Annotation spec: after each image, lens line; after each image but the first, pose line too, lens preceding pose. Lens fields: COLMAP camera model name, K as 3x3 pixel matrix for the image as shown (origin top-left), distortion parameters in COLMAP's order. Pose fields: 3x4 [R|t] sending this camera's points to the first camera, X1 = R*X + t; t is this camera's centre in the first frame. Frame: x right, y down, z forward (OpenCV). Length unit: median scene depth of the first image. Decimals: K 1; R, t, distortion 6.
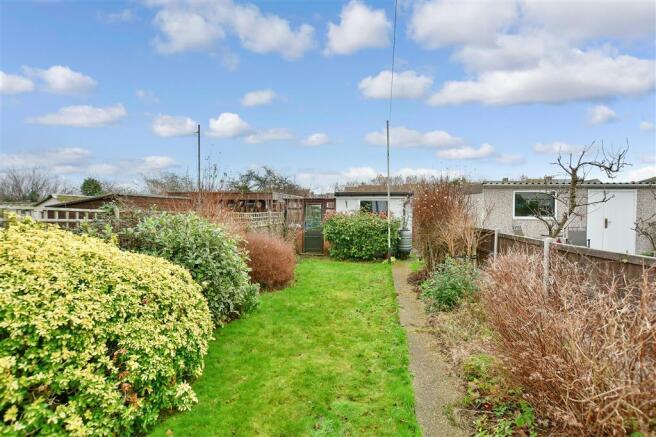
lens RADIAL K [[302.7, 0, 328.0], [0, 302.7, 218.5], [0, 0, 1]] dist [-0.001112, -0.000147]
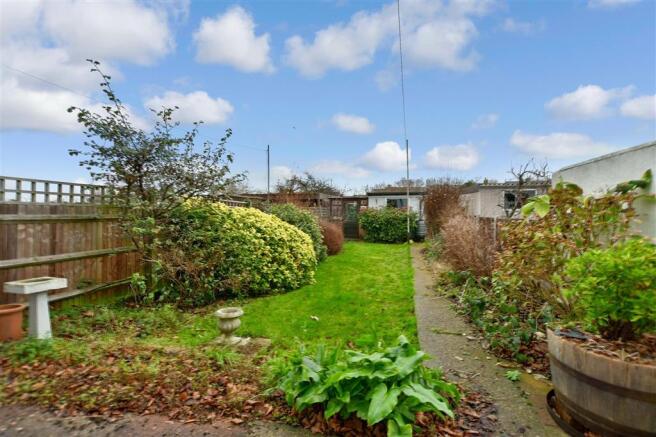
lens RADIAL K [[286.3, 0, 328.0], [0, 286.3, 218.5], [0, 0, 1]] dist [0.000281, 0.000040]
pose [[0.995604, -0.001469, -0.093652, -0.035806], [0.001237, 0.999996, -0.002539, 0.033186], [0.093656, 0.002412, 0.995602, -0.301323]]
